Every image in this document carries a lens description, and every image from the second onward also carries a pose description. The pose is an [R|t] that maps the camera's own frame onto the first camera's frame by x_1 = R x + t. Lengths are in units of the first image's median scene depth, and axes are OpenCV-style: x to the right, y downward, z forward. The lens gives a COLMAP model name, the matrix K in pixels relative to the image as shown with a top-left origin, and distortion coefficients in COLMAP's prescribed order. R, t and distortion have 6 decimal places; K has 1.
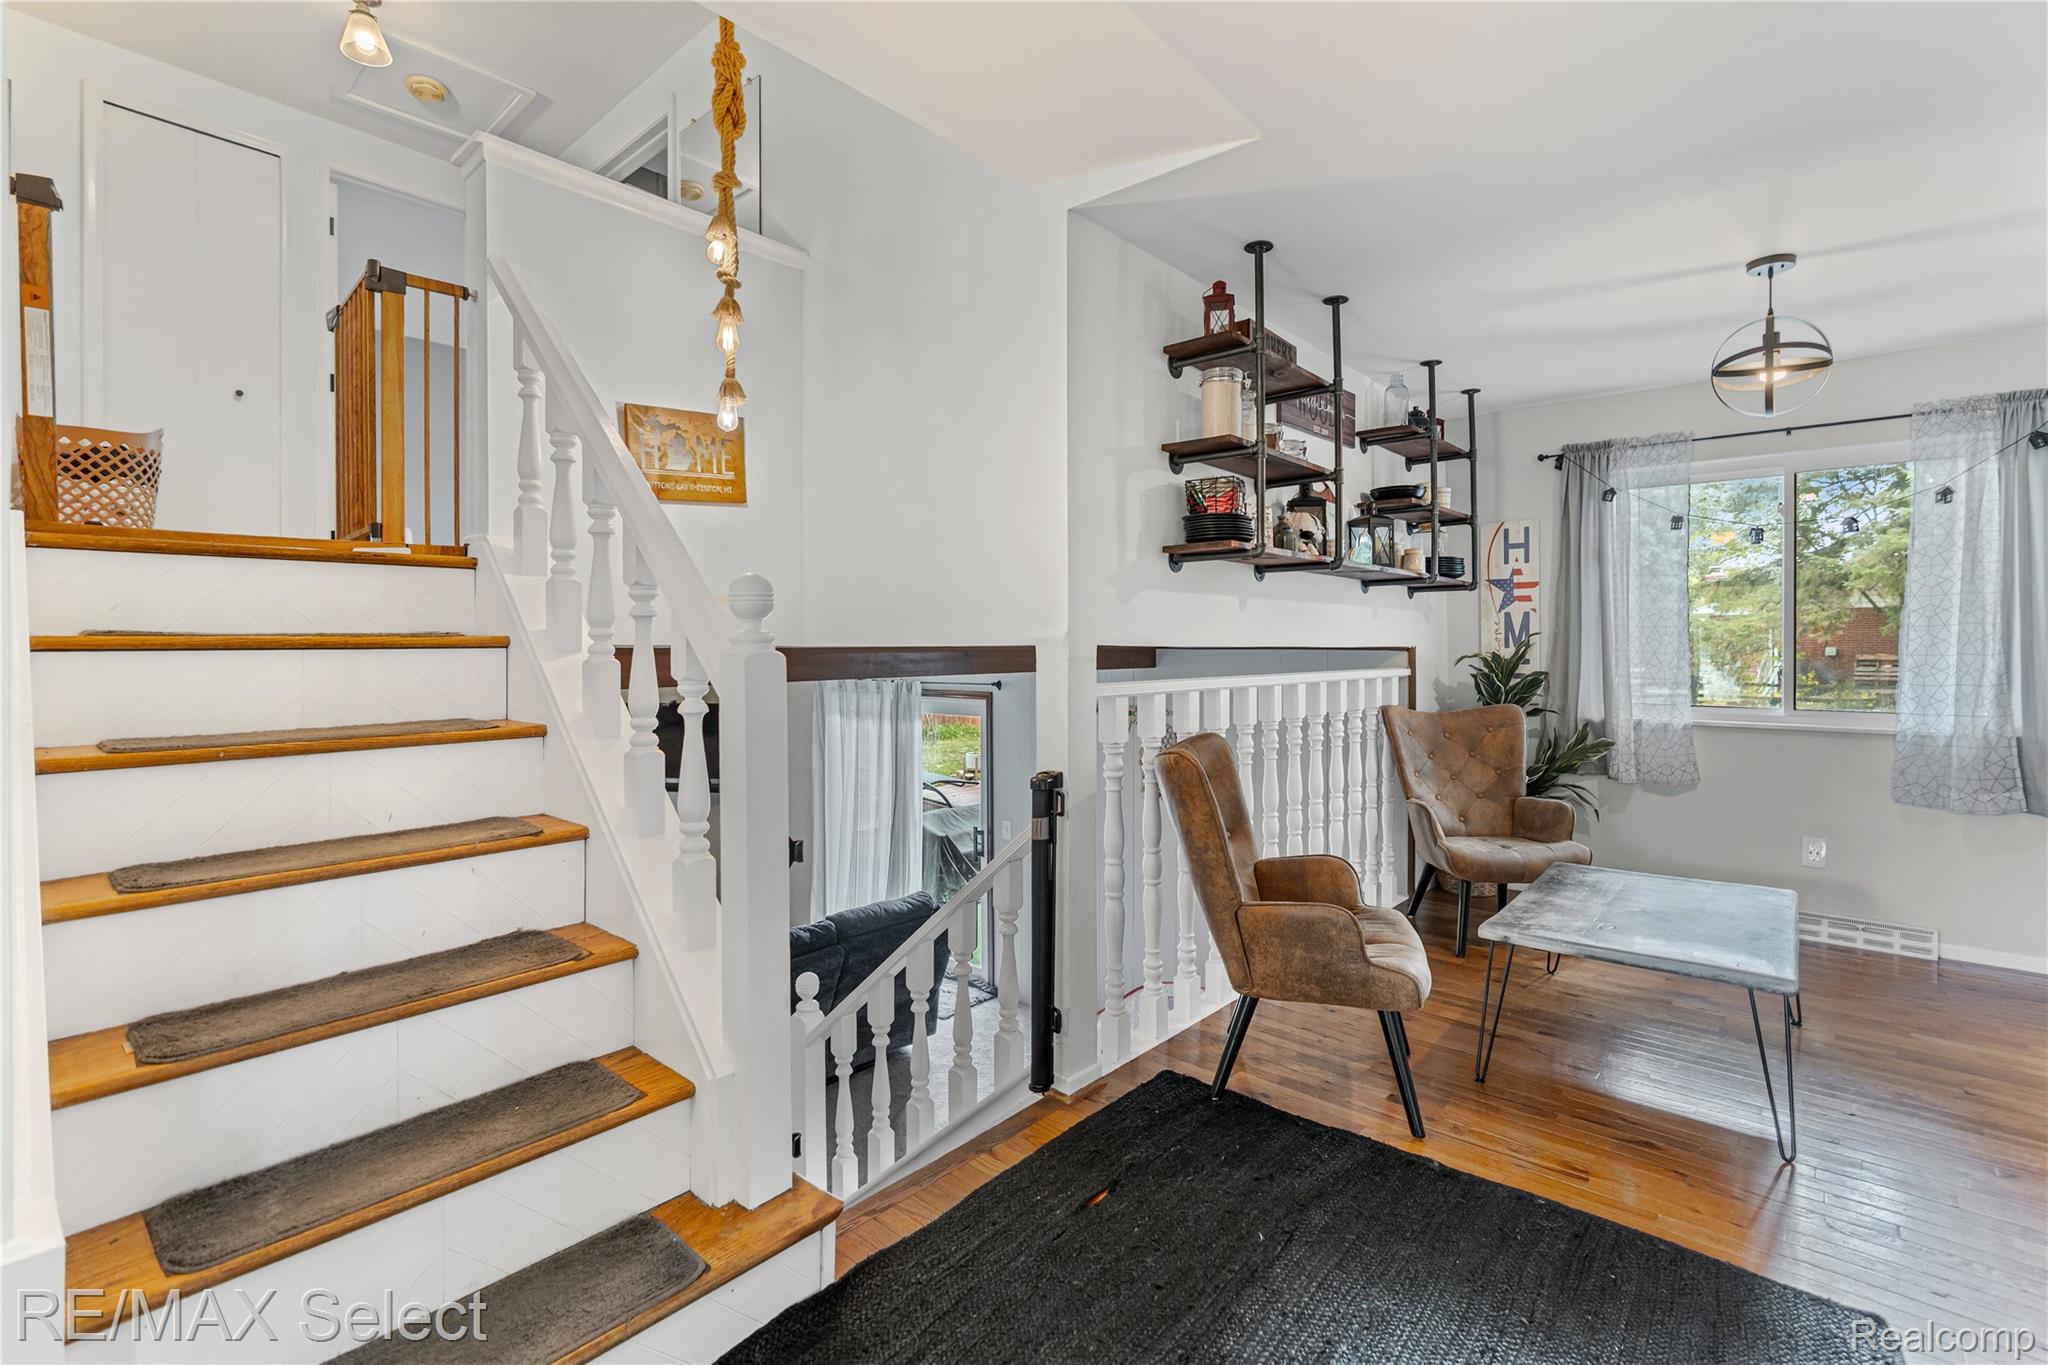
lens RADIAL K [[930.0, 0, 1037.7], [0, 930.0, 643.6], [0, 0, 1]] dist [-0.013654, 0.005370]
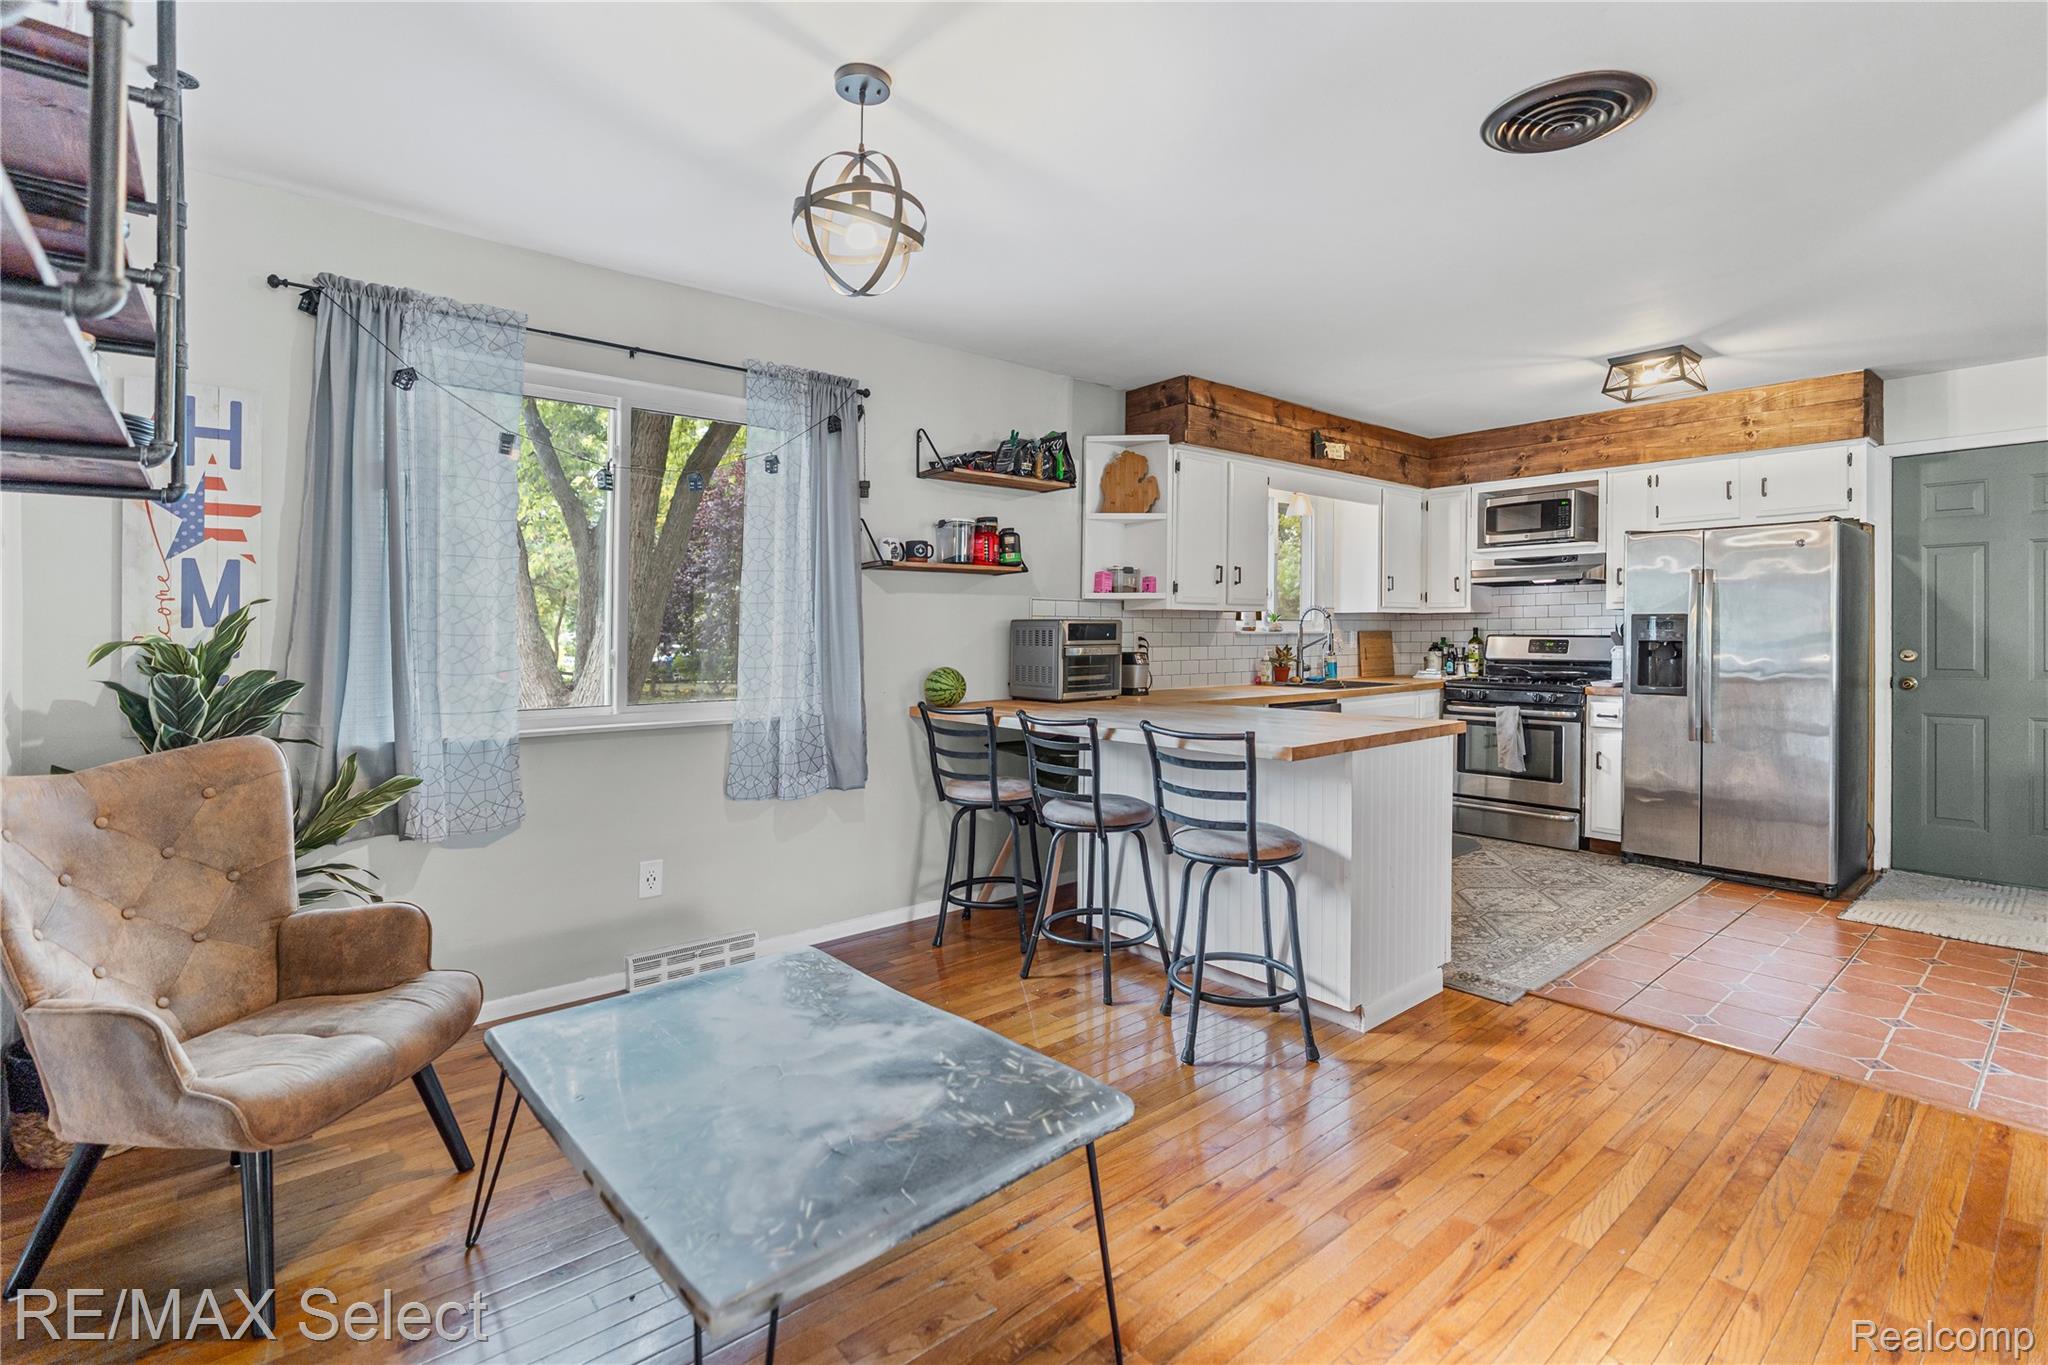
lens RADIAL K [[930.0, 0, 1036.2], [0, 930.0, 632.7], [0, 0, 1]] dist [-0.013654, 0.005370]
pose [[0.140049, 0.000319, 0.990145, 0.069380], [0.003150, 0.999995, -0.000768, 0.010292], [-0.990140, 0.003226, 0.140047, 0.508619]]
